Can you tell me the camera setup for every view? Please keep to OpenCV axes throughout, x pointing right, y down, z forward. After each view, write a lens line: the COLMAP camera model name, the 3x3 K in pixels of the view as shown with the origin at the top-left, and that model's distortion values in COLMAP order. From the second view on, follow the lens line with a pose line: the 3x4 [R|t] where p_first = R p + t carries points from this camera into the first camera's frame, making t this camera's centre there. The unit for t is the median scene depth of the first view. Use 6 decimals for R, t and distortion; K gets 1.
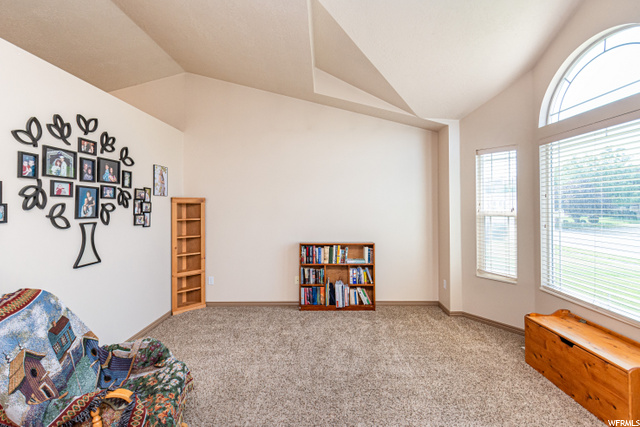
lens RADIAL K [[291.7, 0, 322.1], [0, 291.7, 202.6], [0, 0, 1]] dist [0.001596, -0.000307]
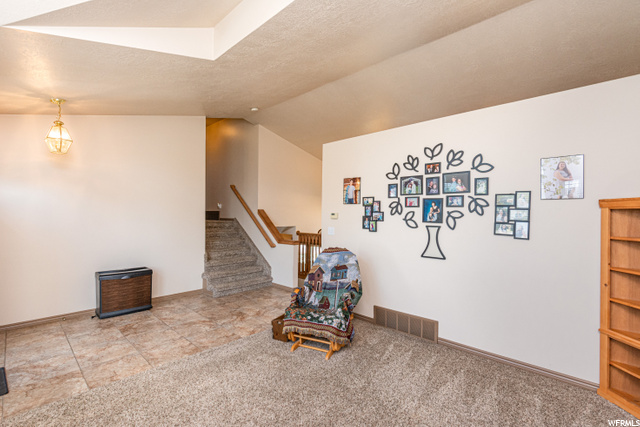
lens RADIAL K [[288.8, 0, 320.0], [0, 288.8, 213.5], [0, 0, 1]] dist [-0.004060, -0.000703]
pose [[-0.690095, 0.000821, -0.723719, 0.428320], [0.004419, 0.999985, -0.003079, 0.012840], [0.723706, -0.005323, -0.690088, 1.333565]]
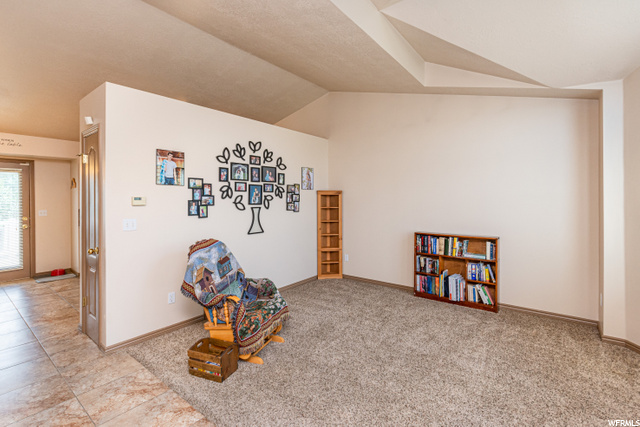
lens RADIAL K [[293.9, 0, 321.9], [0, 293.9, 197.8], [0, 0, 1]] dist [-0.001756, -0.000567]
pose [[0.795173, 0.000447, -0.606383, 0.415472], [0.006620, 0.999934, 0.009418, 0.003440], [0.606347, -0.011503, 0.795117, -0.062482]]
